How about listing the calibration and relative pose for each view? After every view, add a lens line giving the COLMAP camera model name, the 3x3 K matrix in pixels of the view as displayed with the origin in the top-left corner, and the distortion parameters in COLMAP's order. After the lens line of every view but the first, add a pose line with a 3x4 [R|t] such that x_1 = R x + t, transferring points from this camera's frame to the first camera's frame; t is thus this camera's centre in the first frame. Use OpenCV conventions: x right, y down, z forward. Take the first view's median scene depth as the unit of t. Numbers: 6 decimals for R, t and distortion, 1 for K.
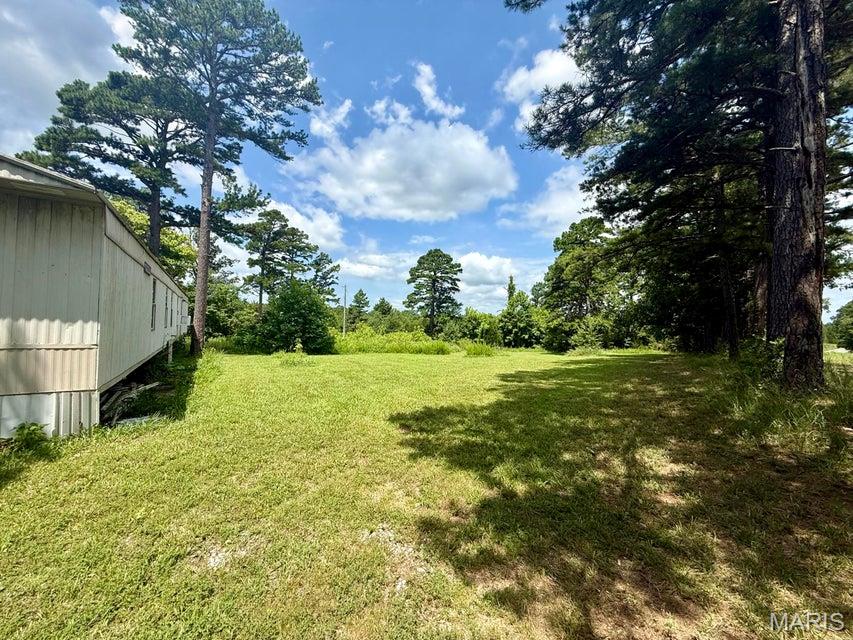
lens RADIAL K [[342.1, 0, 431.1], [0, 342.1, 316.8], [0, 0, 1]] dist [0.000305, 0.000365]
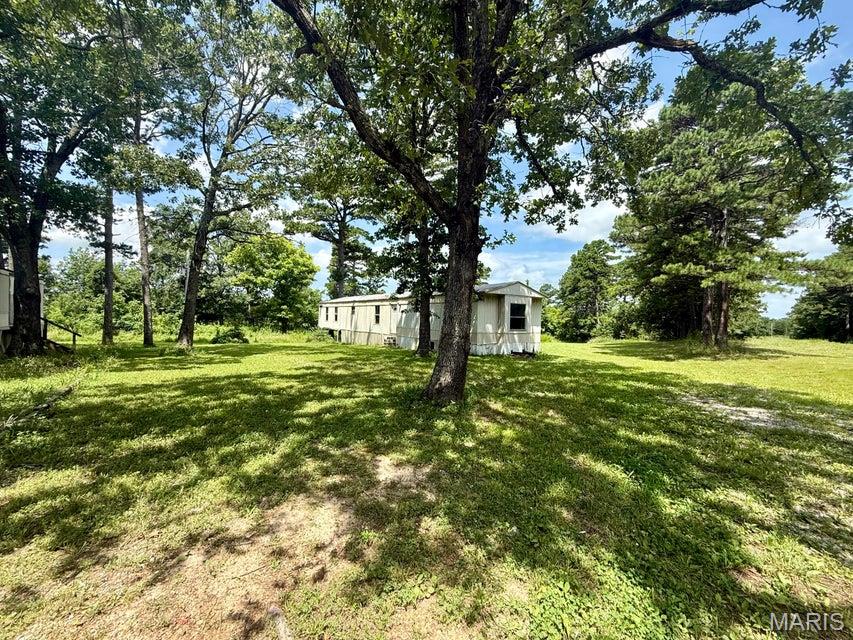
lens RADIAL K [[342.1, 0, 424.5], [0, 342.1, 323.9], [0, 0, 1]] dist [0.000305, 0.000365]
pose [[0.999291, 0.000491, 0.037651, -0.222349], [-0.002015, 0.999179, 0.040457, -0.015203], [-0.037600, -0.040504, 0.998472, -0.266287]]
